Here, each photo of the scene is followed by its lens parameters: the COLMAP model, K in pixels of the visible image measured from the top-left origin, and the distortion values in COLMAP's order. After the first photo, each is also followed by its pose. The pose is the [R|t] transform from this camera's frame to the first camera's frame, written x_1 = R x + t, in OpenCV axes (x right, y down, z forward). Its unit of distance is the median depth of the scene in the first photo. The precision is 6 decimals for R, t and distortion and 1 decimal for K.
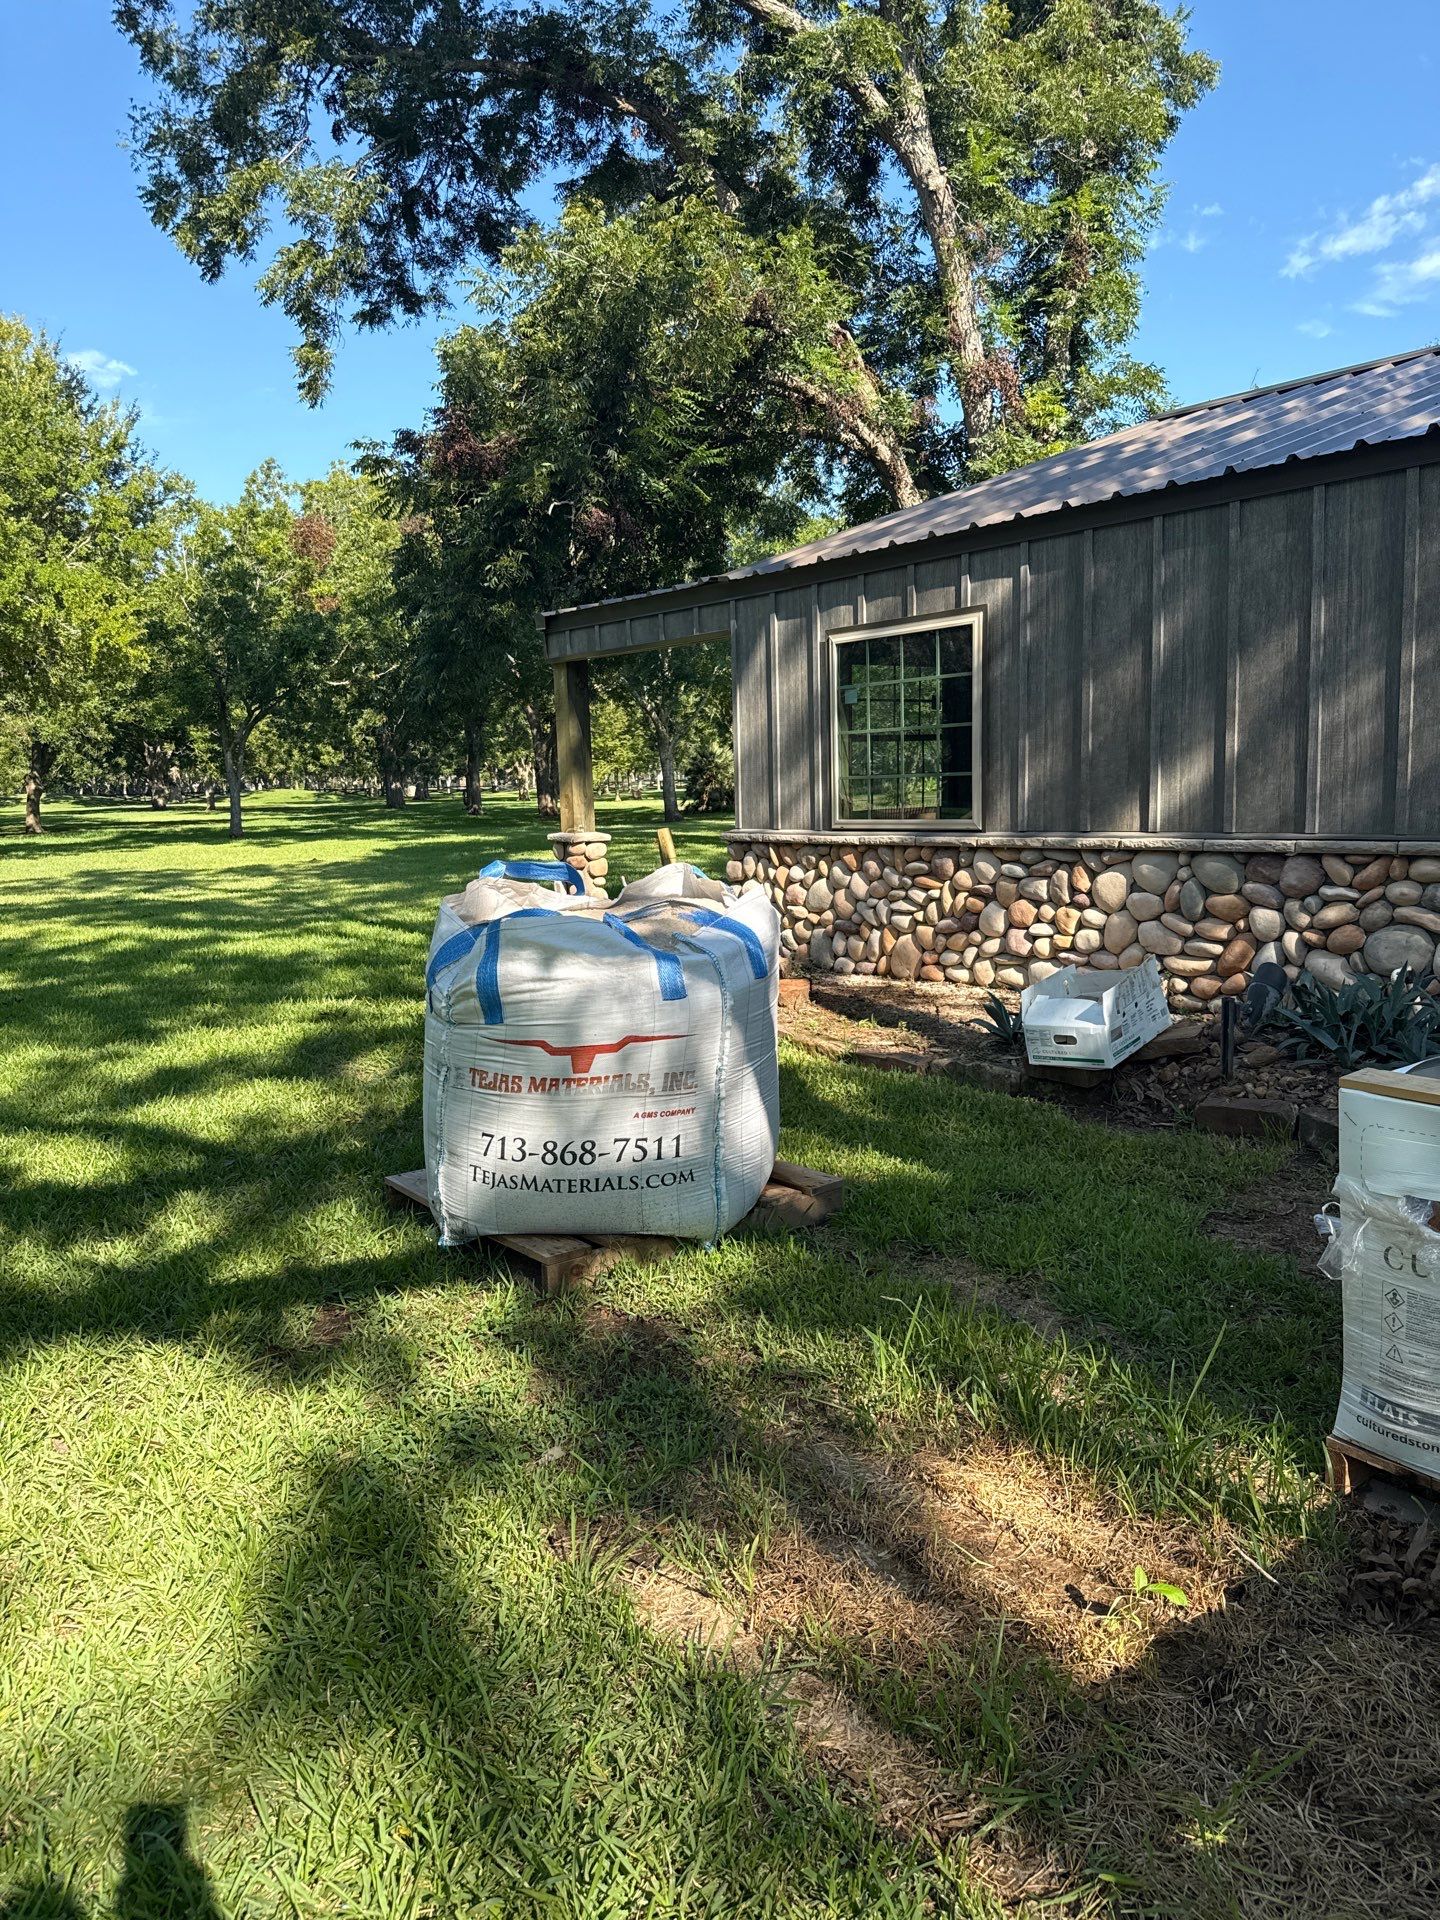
lens RADIAL K [[1378.1, 0, 720.0], [0, 1378.1, 960.0], [0, 0, 1]] dist [0.153152, -0.144720]
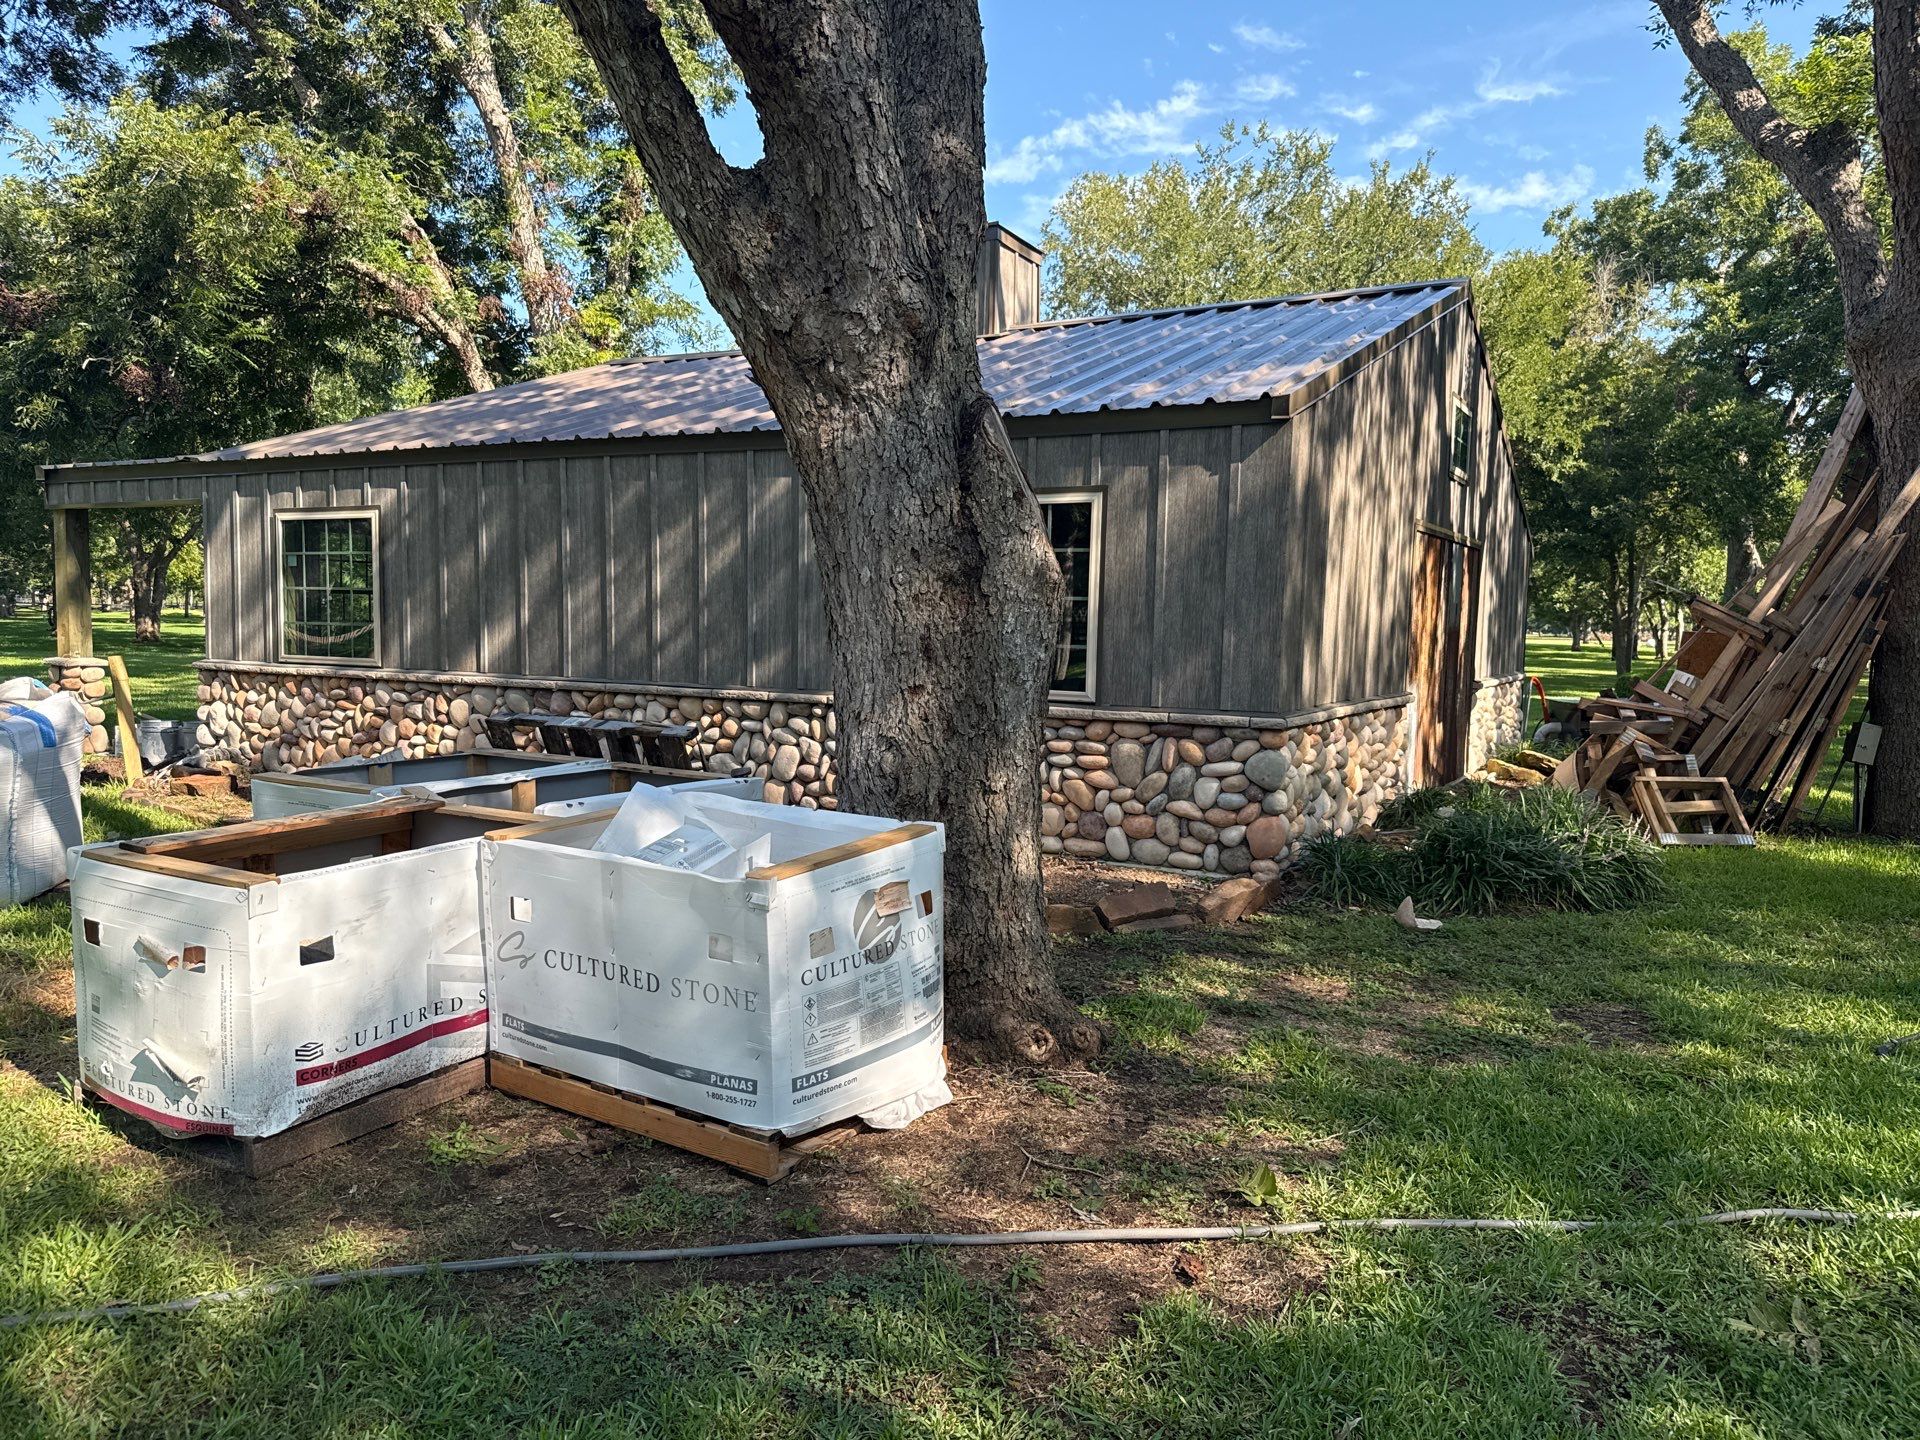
lens RADIAL K [[1498.1, 0, 956.8], [0, 1498.1, 743.6], [0, 0, 1]] dist [0.033635, 0.007564]
pose [[0.942004, 0.023481, 0.334778, 0.203098], [-0.005062, 0.998430, -0.055785, 0.053698], [-0.335563, 0.050855, 0.940644, -0.506003]]
